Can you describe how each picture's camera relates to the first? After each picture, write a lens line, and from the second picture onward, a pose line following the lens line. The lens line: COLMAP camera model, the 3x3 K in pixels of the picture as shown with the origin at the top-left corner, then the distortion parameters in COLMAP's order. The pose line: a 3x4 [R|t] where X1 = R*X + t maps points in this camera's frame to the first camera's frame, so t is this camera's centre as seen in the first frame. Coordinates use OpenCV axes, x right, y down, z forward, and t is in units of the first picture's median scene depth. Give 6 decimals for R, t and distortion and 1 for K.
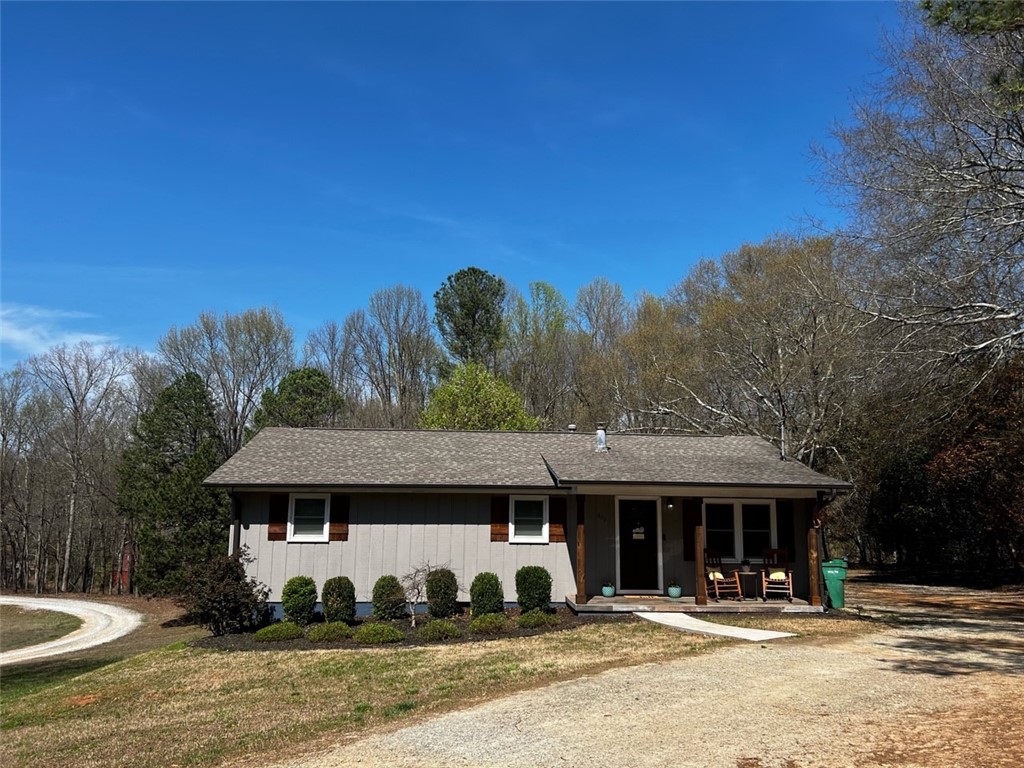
lens RADIAL K [[779.9, 0, 516.7], [0, 779.9, 382.1], [0, 0, 1]] dist [0.061245, -0.062592]
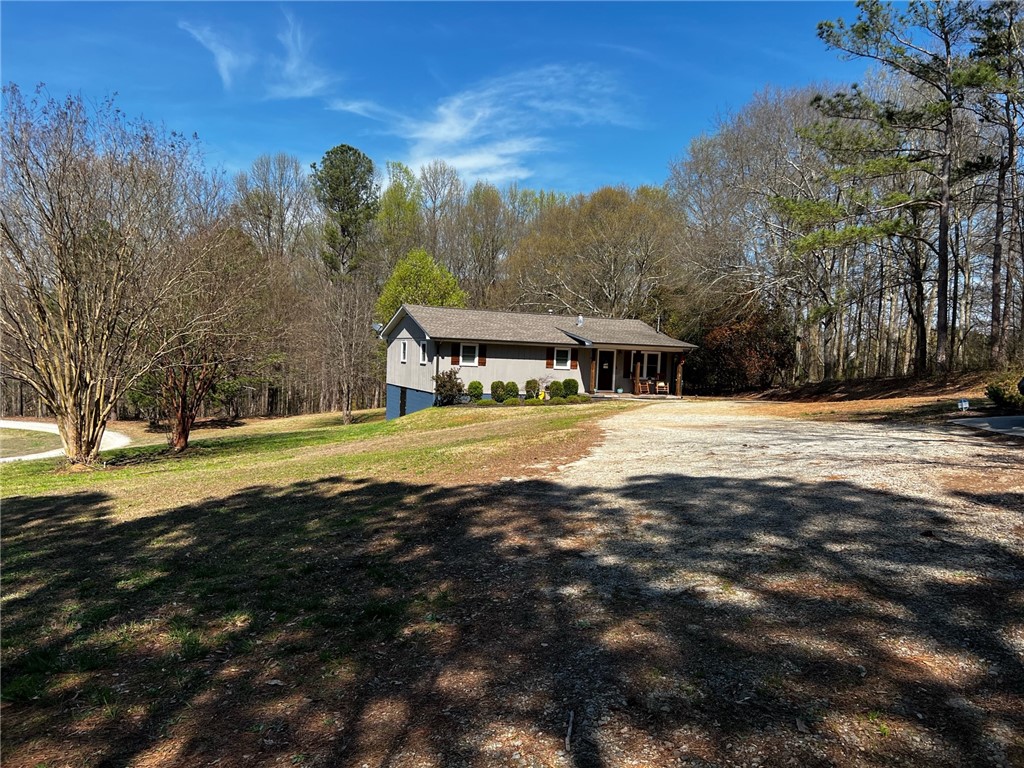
lens RADIAL K [[779.9, 0, 511.1], [0, 779.9, 384.1], [0, 0, 1]] dist [0.061245, -0.062592]
pose [[0.945118, 0.016215, 0.326328, -0.836014], [-0.080939, 0.979256, 0.185758, -0.147626], [-0.316547, -0.201976, 0.926825, -0.995667]]
